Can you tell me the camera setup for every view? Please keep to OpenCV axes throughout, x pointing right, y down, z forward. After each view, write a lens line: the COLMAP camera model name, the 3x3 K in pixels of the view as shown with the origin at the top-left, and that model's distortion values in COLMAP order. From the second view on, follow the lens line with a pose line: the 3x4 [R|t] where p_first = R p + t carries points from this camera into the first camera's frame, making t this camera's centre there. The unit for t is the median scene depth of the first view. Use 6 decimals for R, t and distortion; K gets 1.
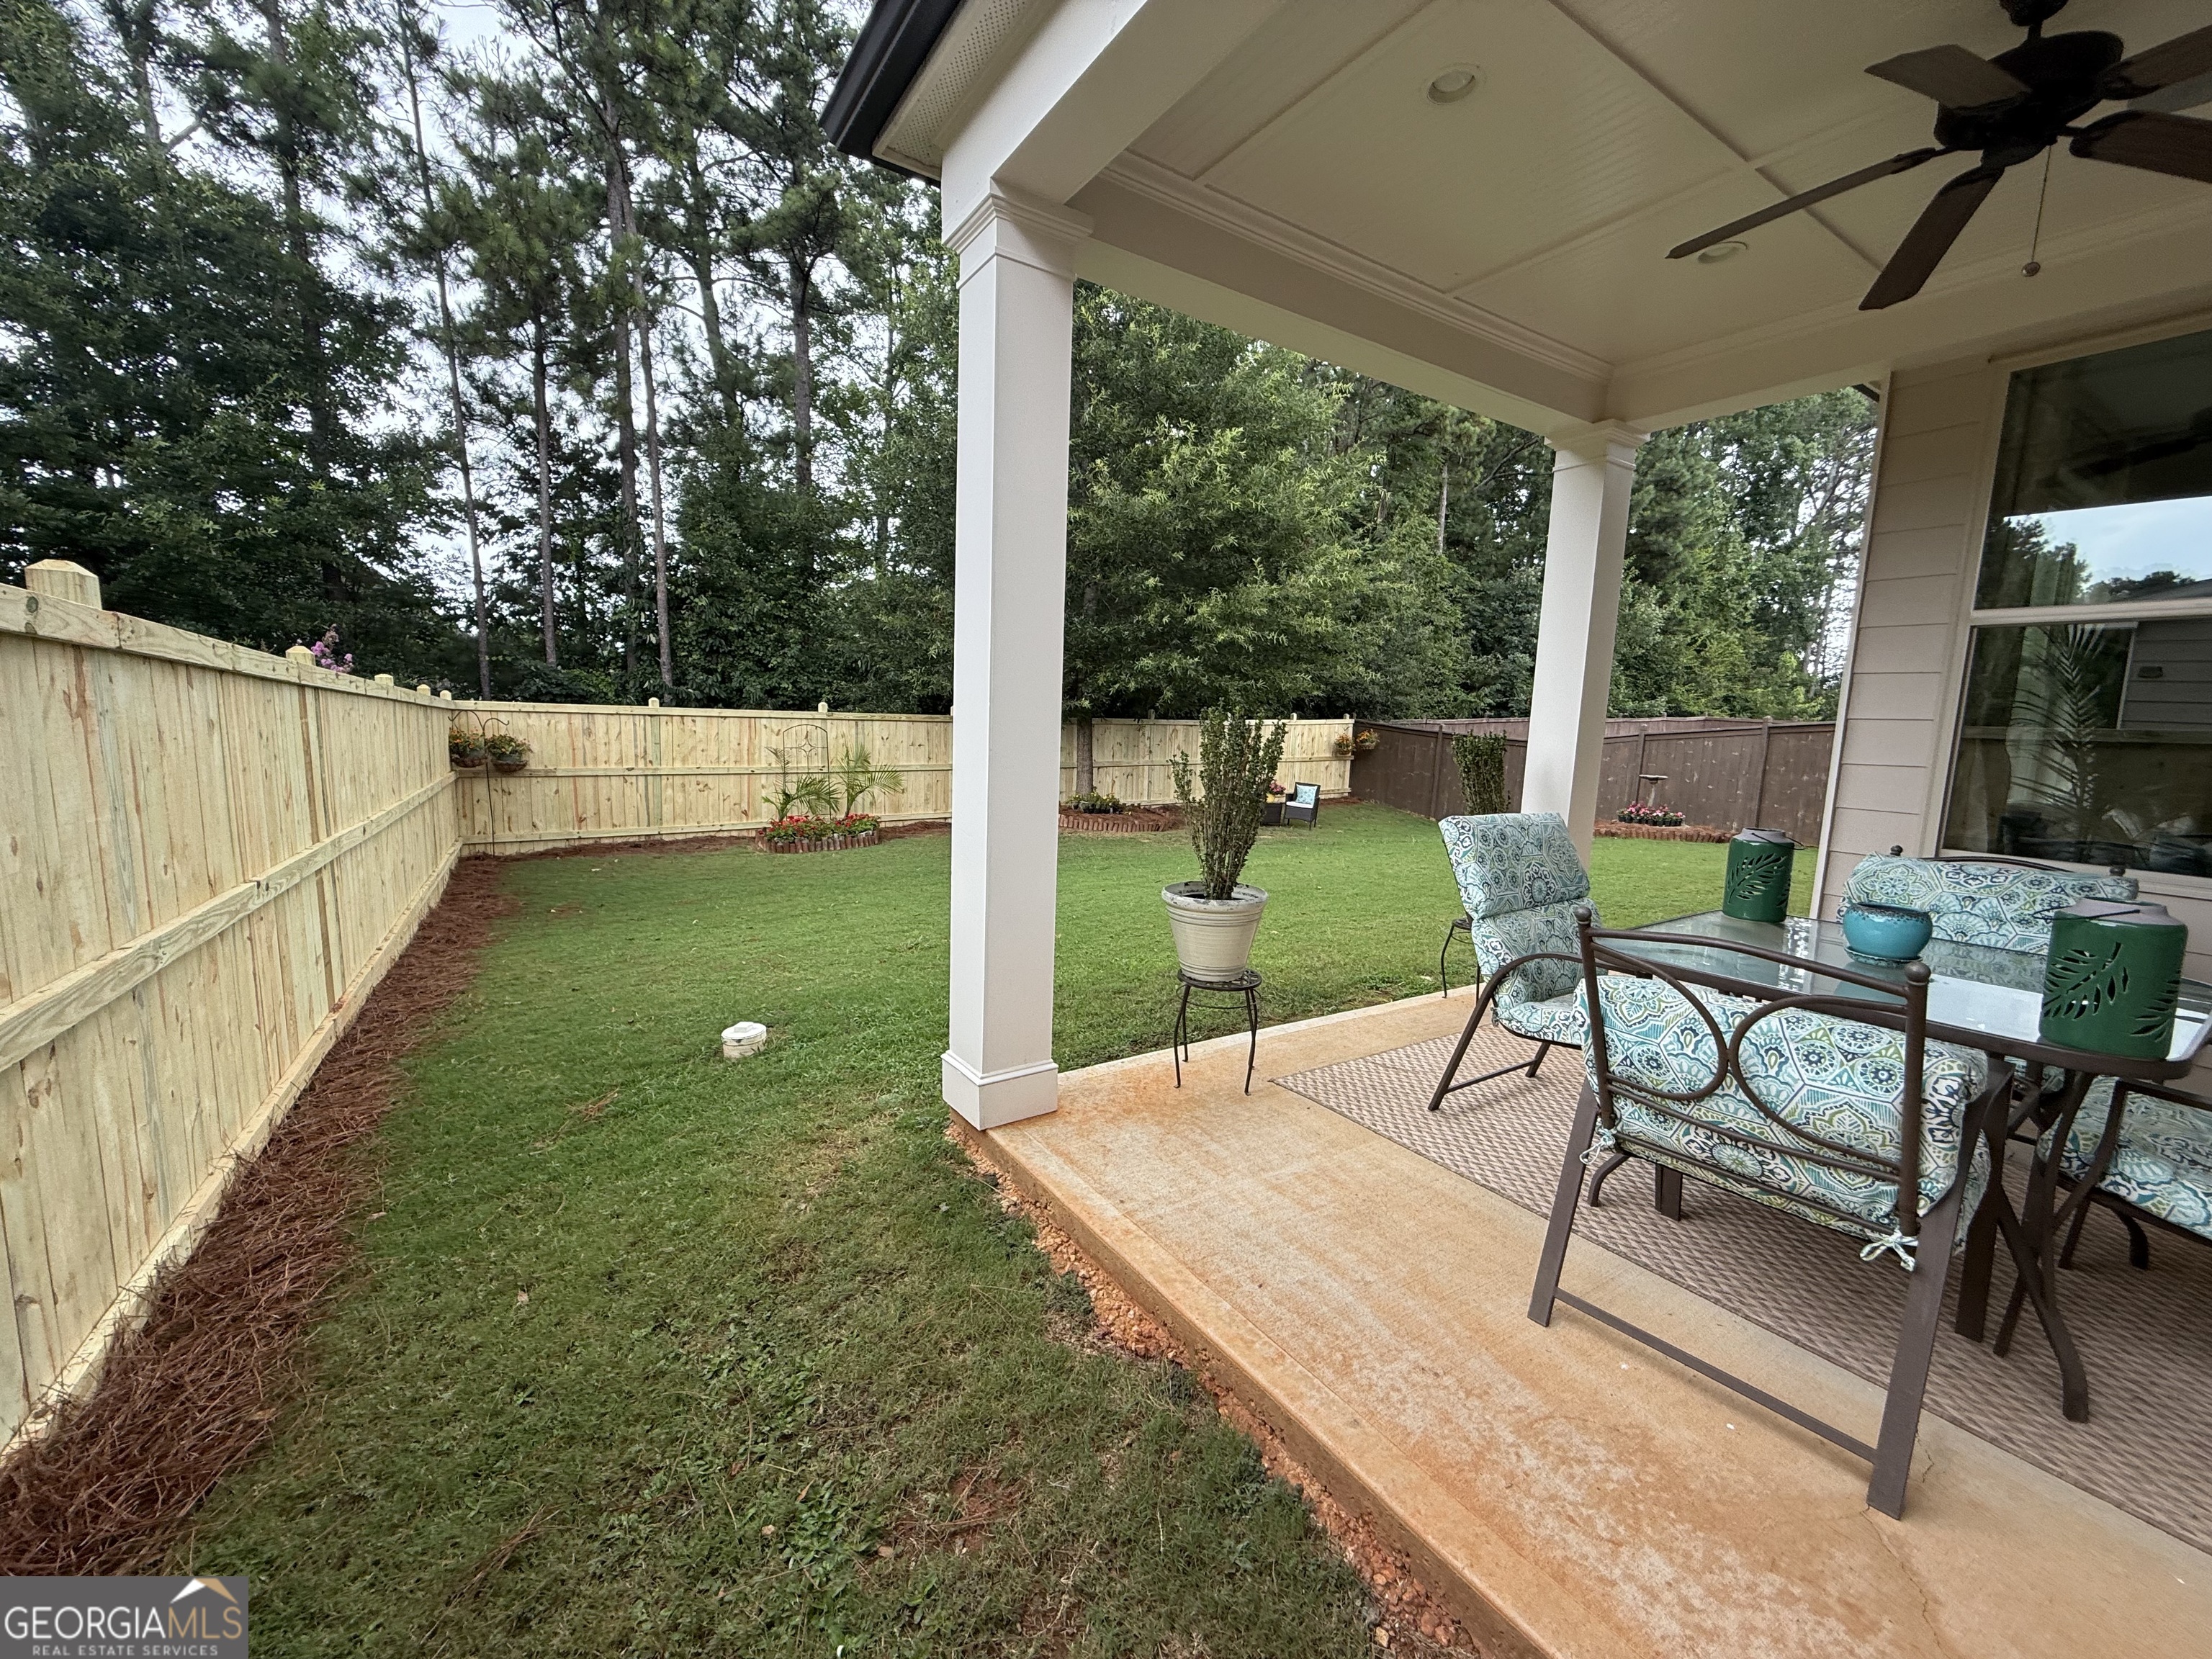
lens RADIAL K [[880.4, 0, 1096.1], [0, 880.4, 827.8], [0, 0, 1]] dist [-0.000999, 0.000471]
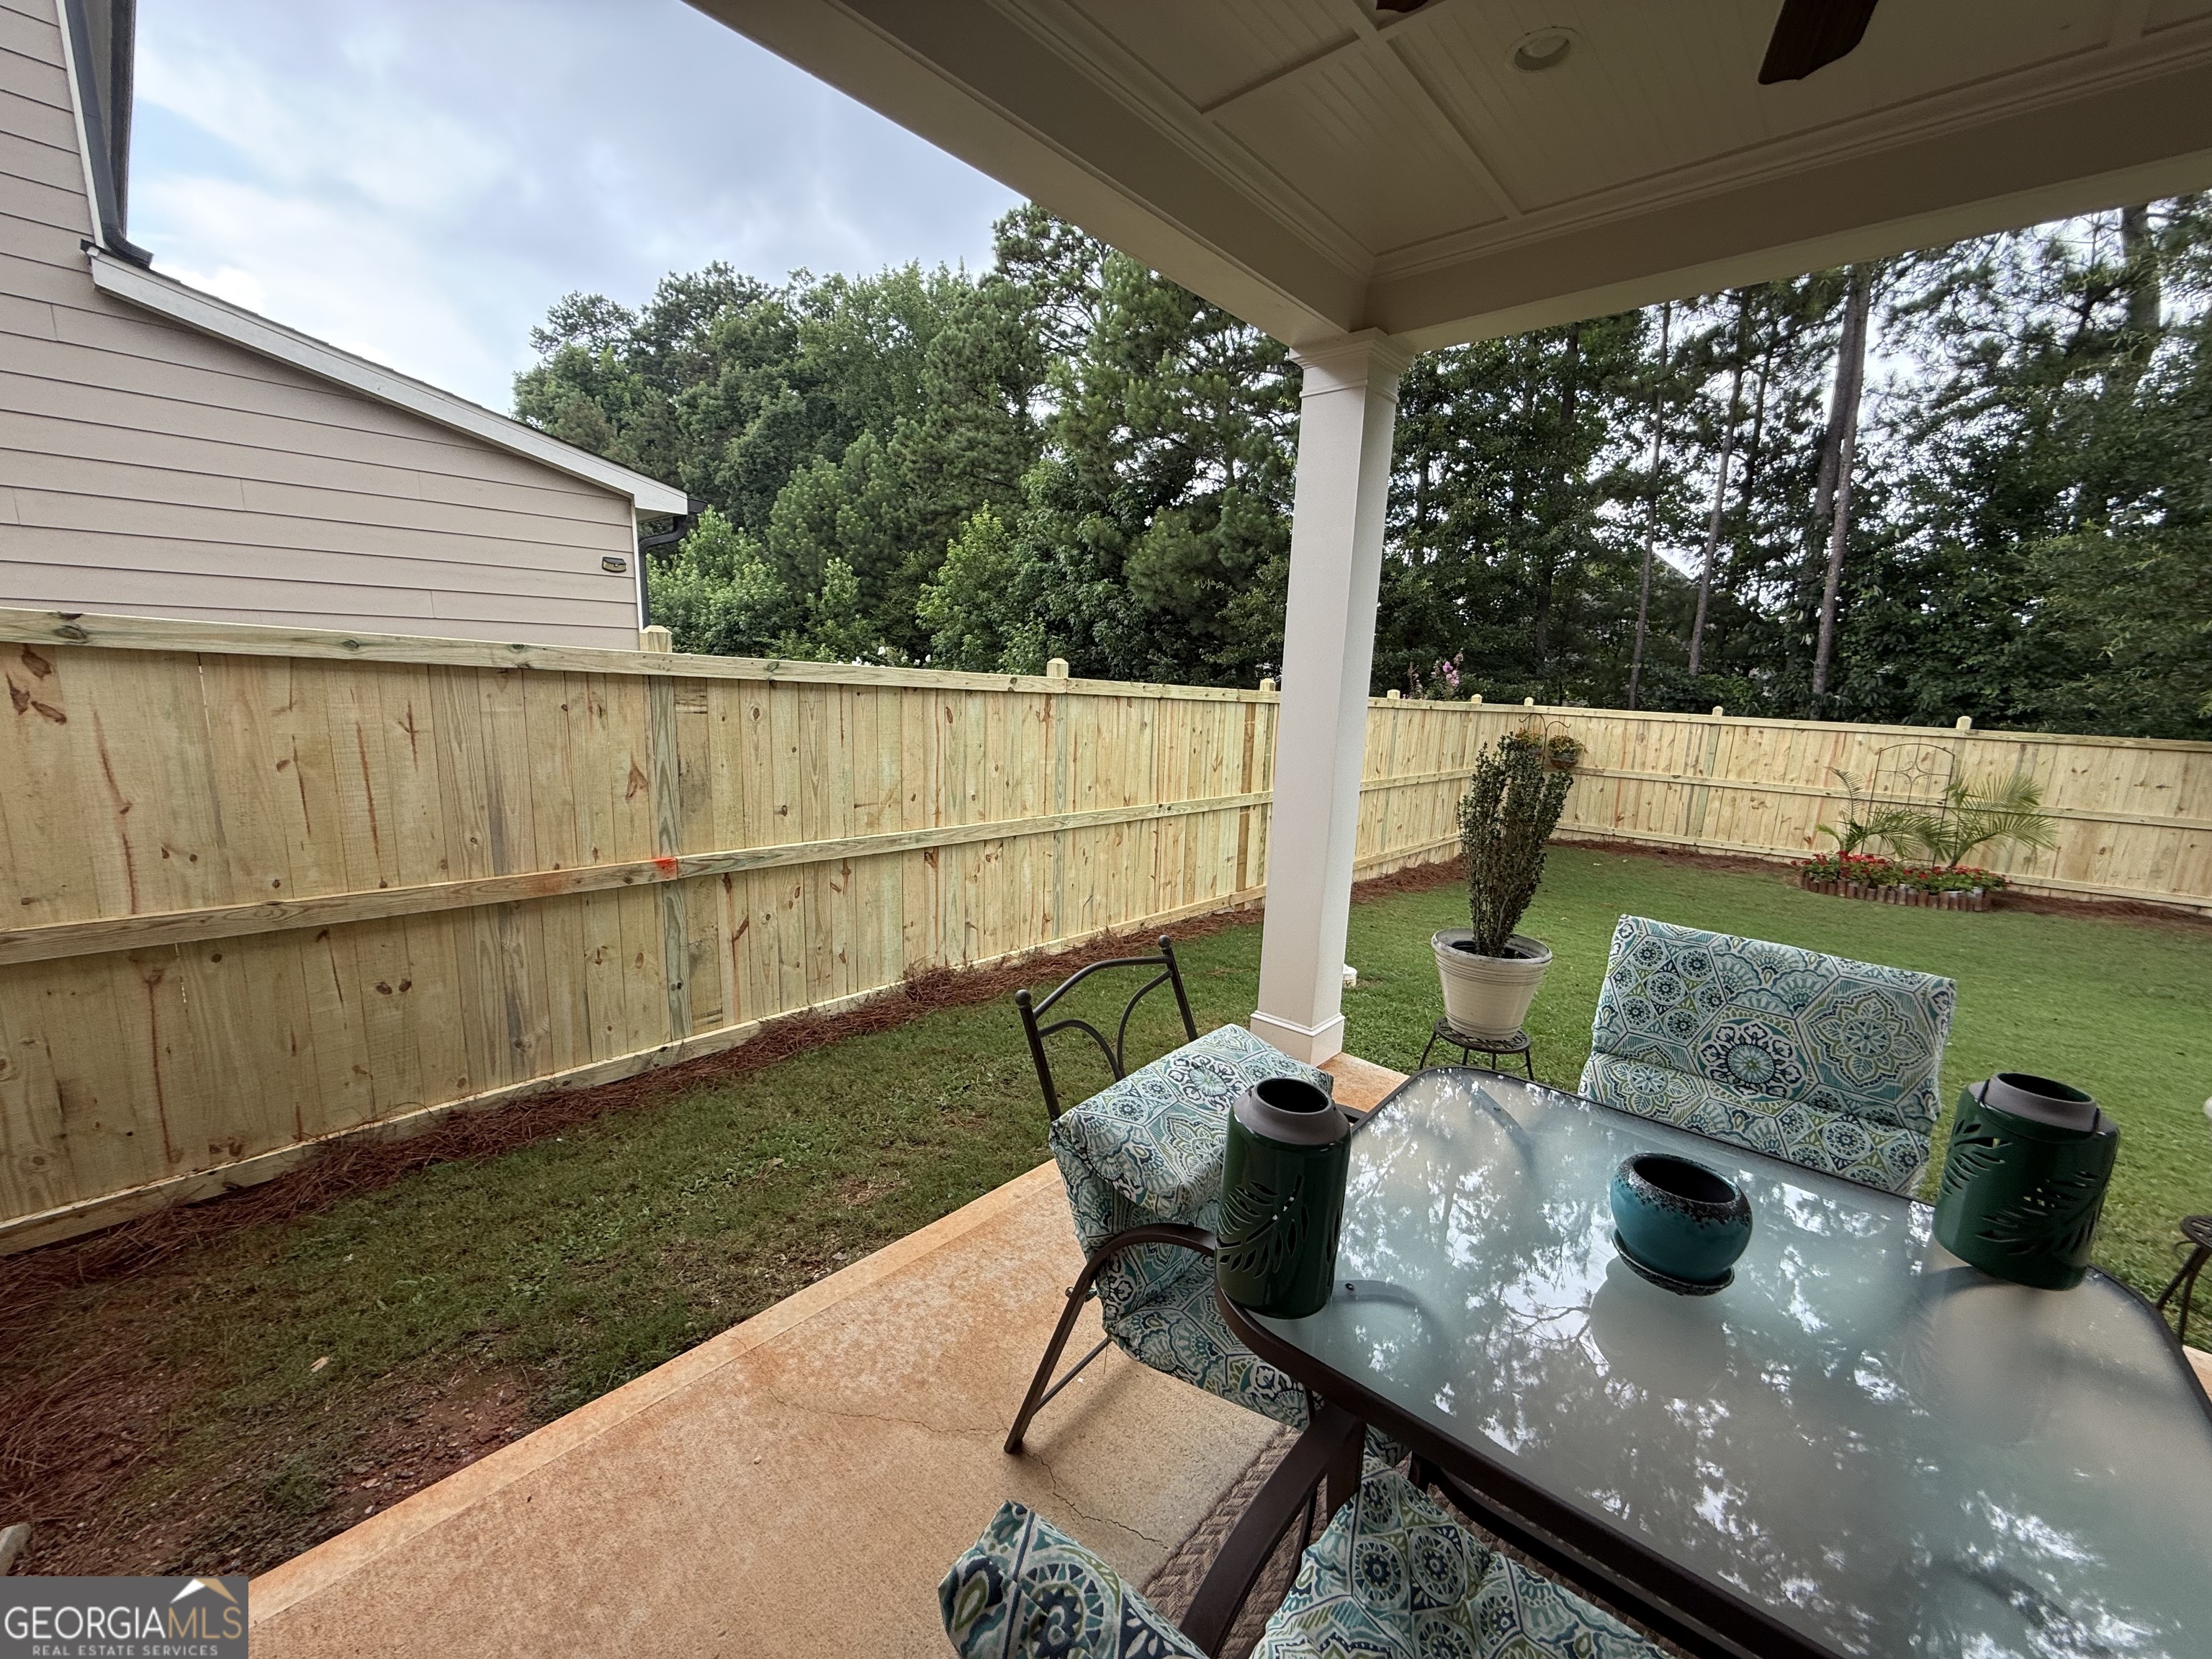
lens RADIAL K [[880.4, 0, 1104.9], [0, 880.4, 832.9], [0, 0, 1]] dist [-0.000999, 0.000471]
pose [[0.272684, 0.159528, -0.948786, 0.183161], [-0.149555, 0.981199, 0.121995, -0.020086], [0.950409, 0.108629, 0.291415, 0.063376]]
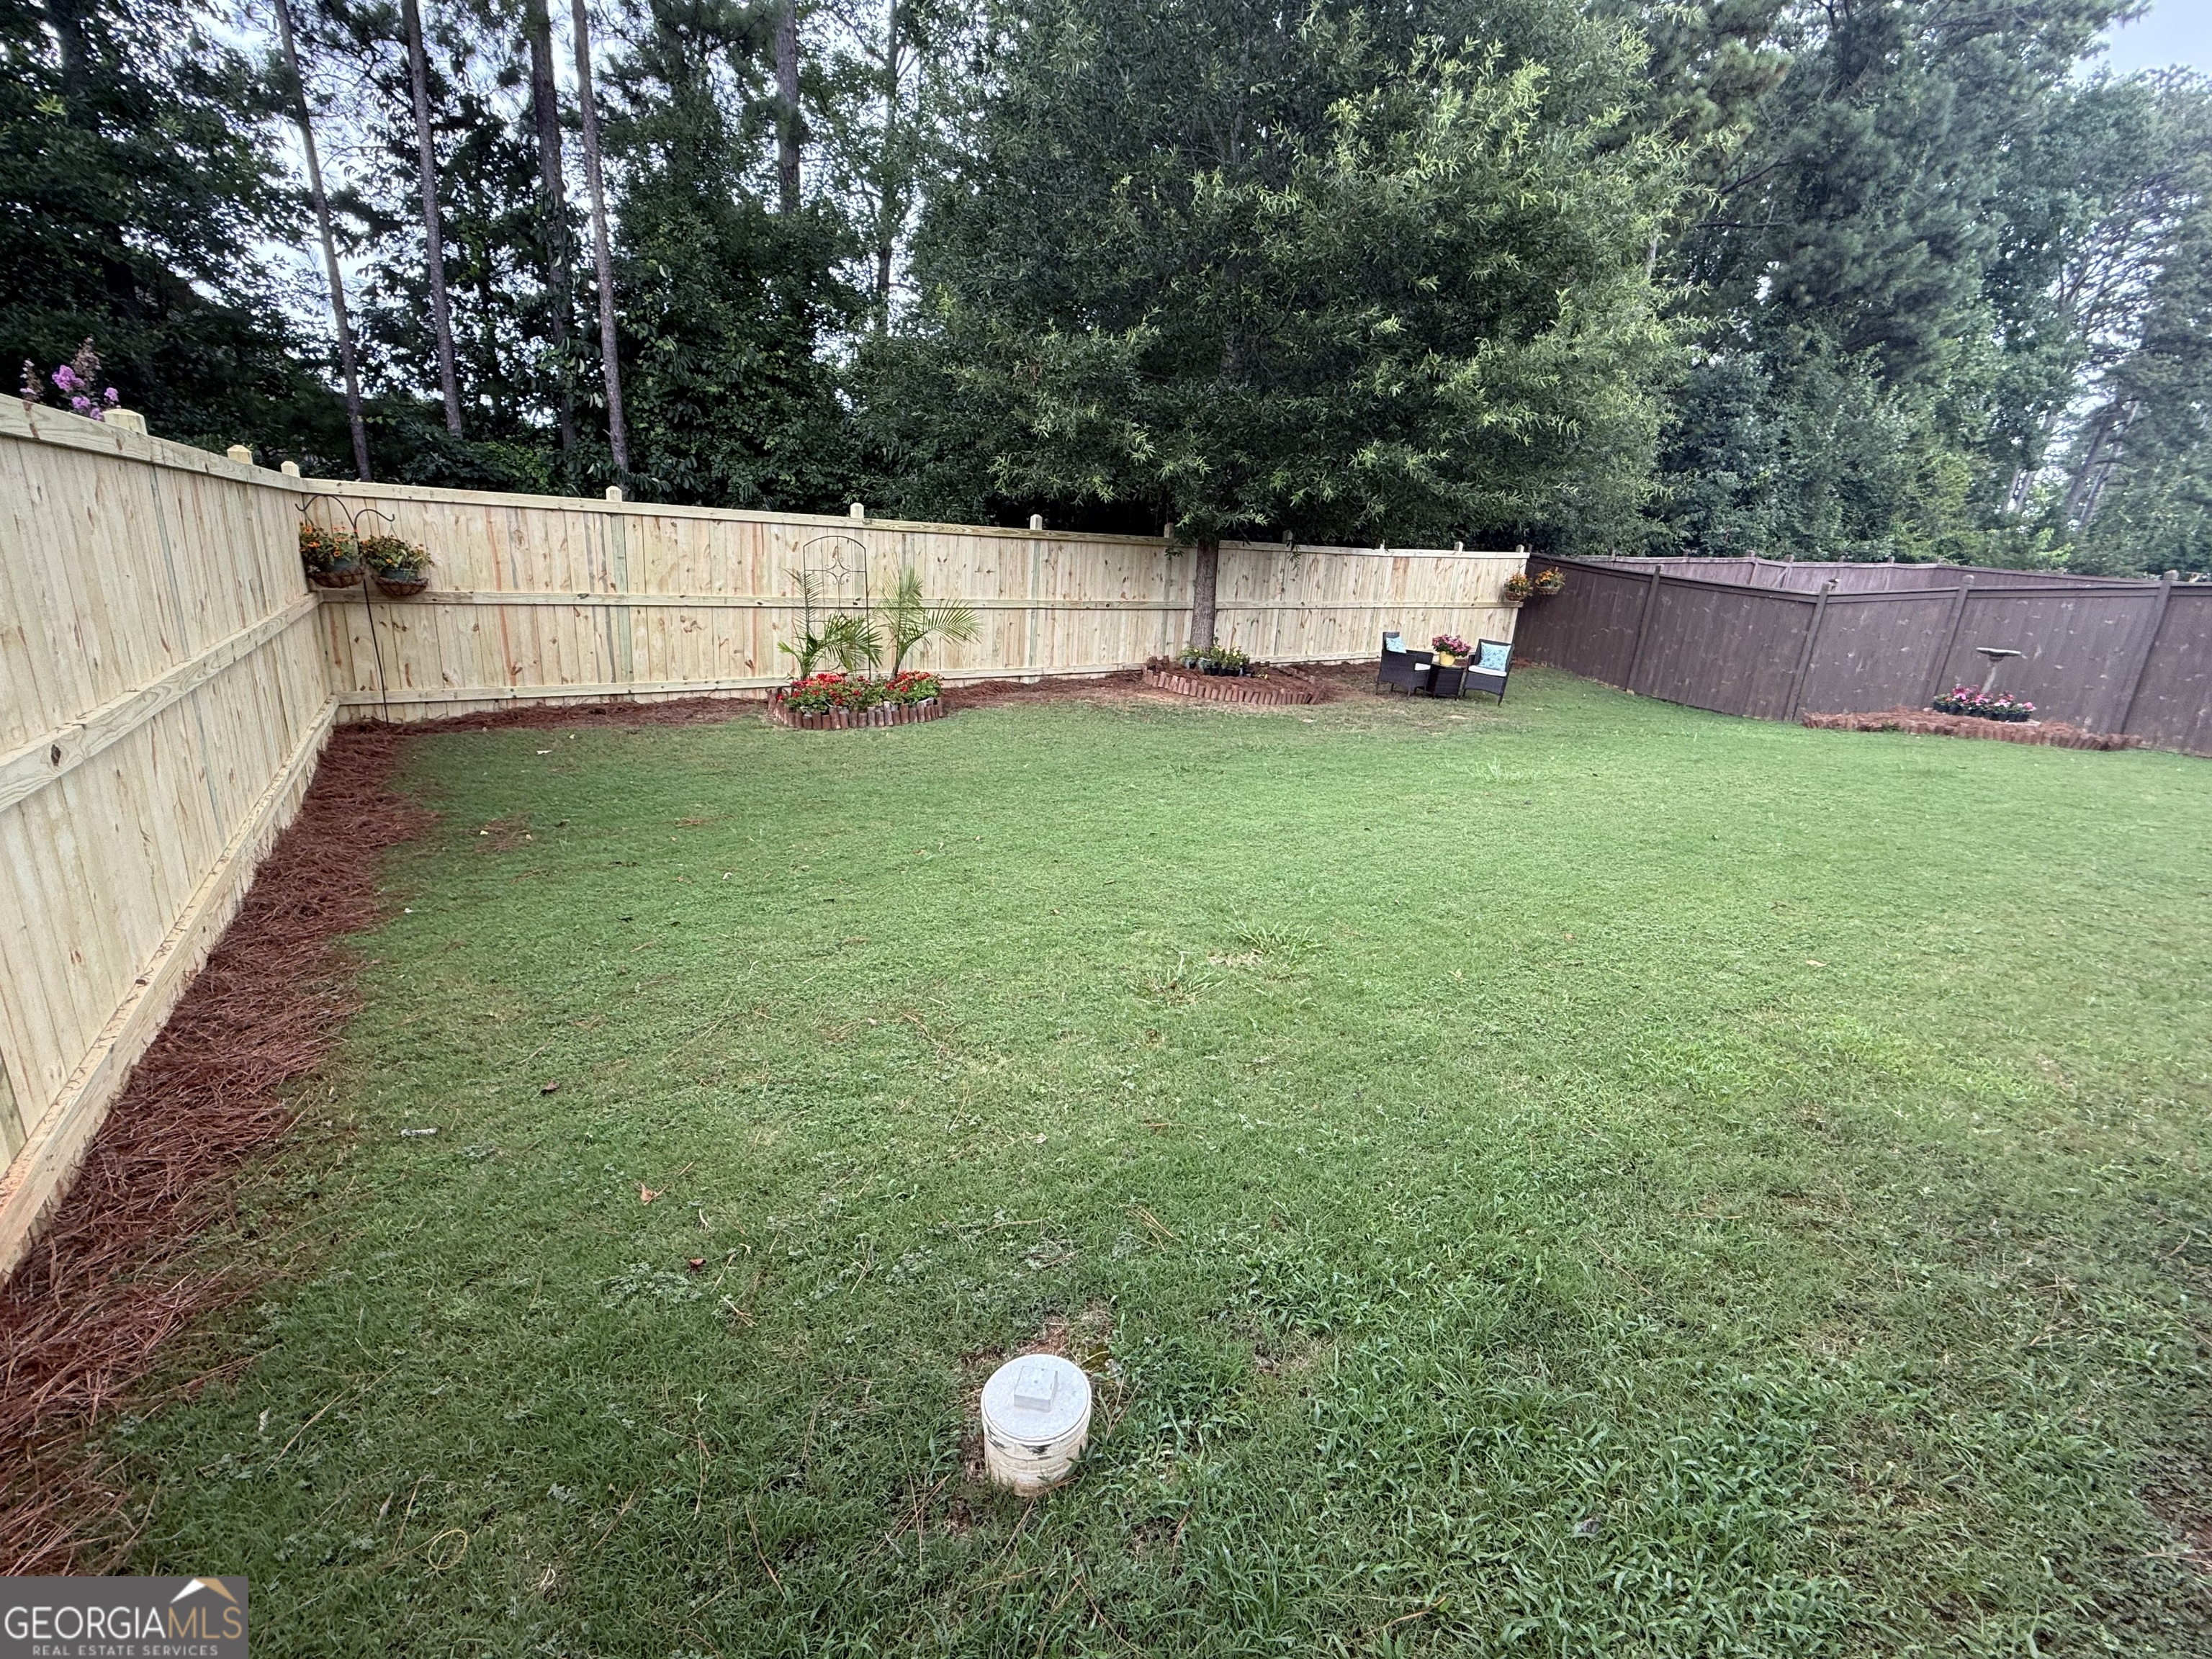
lens RADIAL K [[998.4, 0, 1101.3], [0, 998.4, 830.9], [0, 0, 1]] dist [-0.000099, -0.001034]
pose [[0.999437, 0.032487, 0.008375, -0.095638], [-0.033413, 0.986354, 0.161211, -0.018210], [-0.003024, -0.161400, 0.986884, 0.154748]]
